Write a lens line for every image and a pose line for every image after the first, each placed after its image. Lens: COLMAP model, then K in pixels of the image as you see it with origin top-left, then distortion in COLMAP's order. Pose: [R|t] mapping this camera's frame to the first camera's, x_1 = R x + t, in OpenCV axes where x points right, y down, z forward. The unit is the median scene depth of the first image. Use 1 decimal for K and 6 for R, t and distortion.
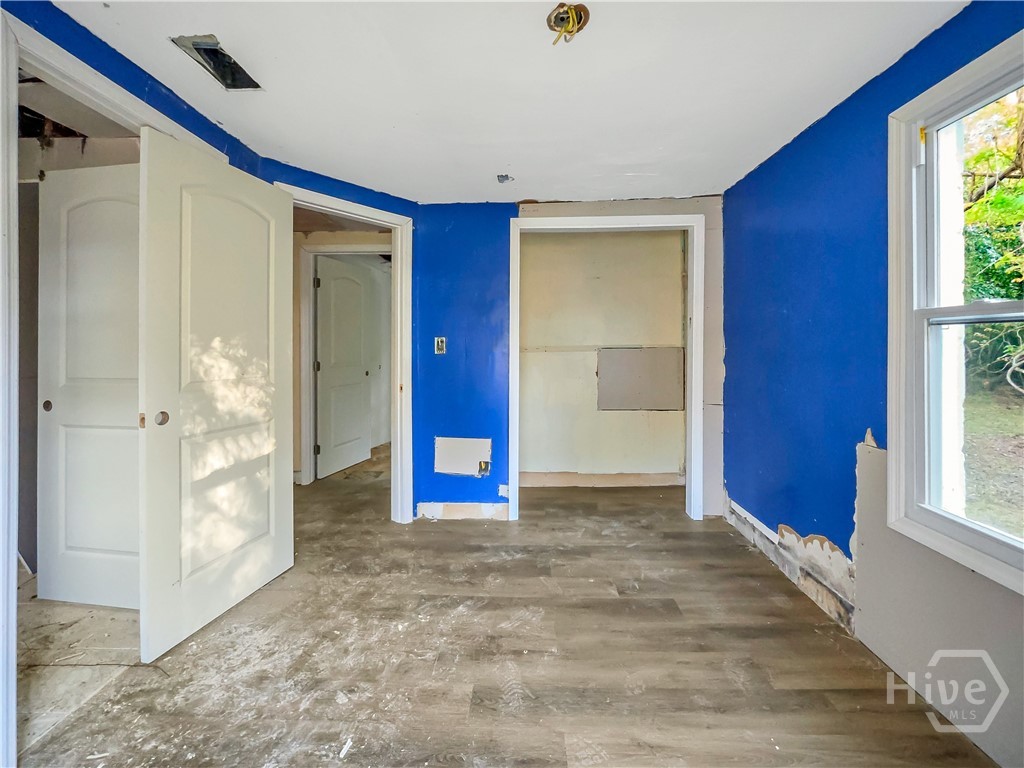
lens RADIAL K [[412.1, 0, 511.4], [0, 412.1, 392.5], [0, 0, 1]] dist [-0.001052, -0.000617]
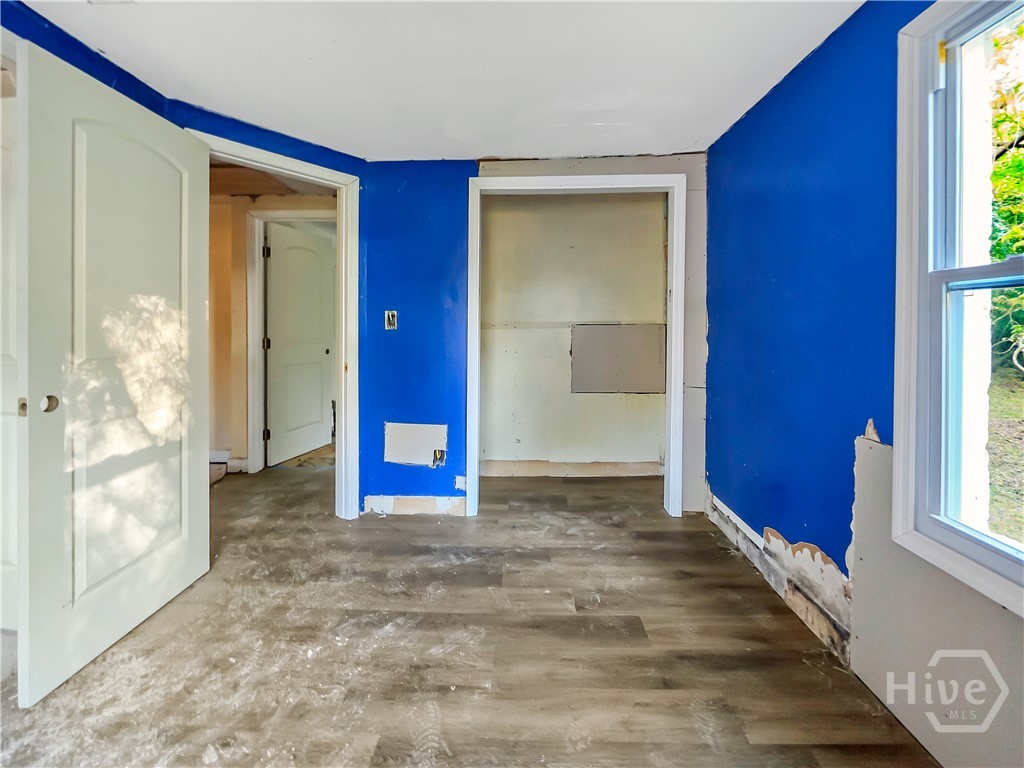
lens RADIAL K [[412.1, 0, 511.1], [0, 412.1, 375.2], [0, 0, 1]] dist [-0.001052, -0.000617]
pose [[0.999984, 0.003975, 0.004101, 0.100957], [-0.004002, 0.999970, 0.006582, -0.002157], [-0.004074, -0.006599, 0.999970, 0.124394]]
